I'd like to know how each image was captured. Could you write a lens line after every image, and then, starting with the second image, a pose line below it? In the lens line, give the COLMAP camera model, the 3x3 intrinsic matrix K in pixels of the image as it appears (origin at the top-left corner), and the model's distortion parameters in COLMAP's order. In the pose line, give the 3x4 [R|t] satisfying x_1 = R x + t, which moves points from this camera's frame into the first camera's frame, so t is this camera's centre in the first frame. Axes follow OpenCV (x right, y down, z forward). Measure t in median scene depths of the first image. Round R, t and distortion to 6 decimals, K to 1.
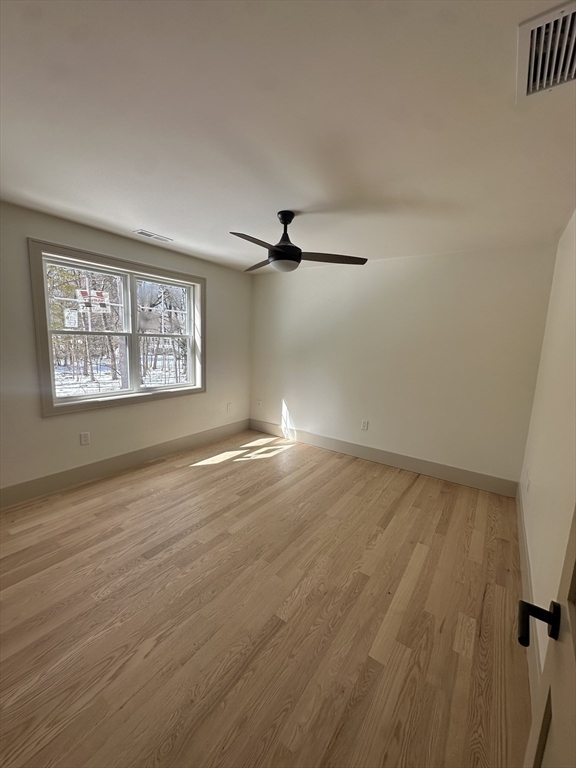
lens RADIAL K [[305.1, 0, 288.0], [0, 305.1, 384.0], [0, 0, 1]] dist [0.000025, -0.000052]
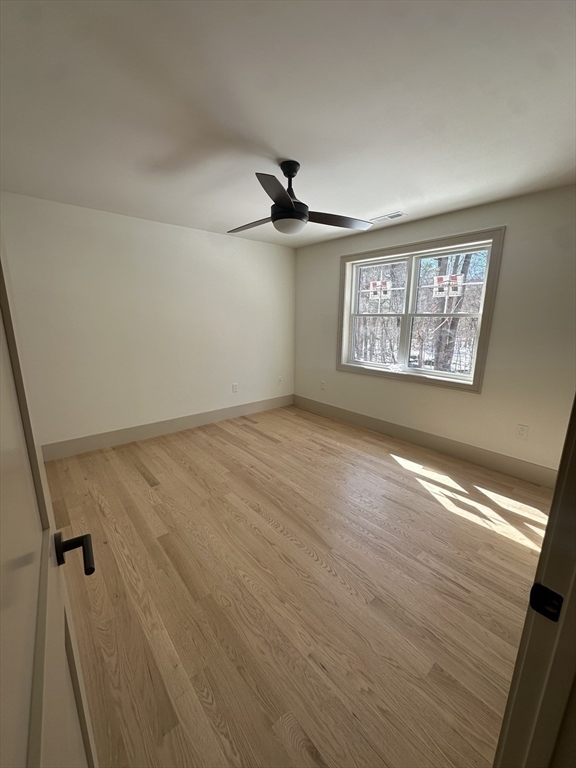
lens RADIAL K [[305.1, 0, 288.0], [0, 305.1, 384.0], [0, 0, 1]] dist [0.000025, -0.000052]
pose [[-0.235839, 0.182145, -0.954569, 0.640221], [-0.151440, 0.963388, 0.221243, -0.105567], [0.959920, 0.196738, -0.199621, 0.874642]]
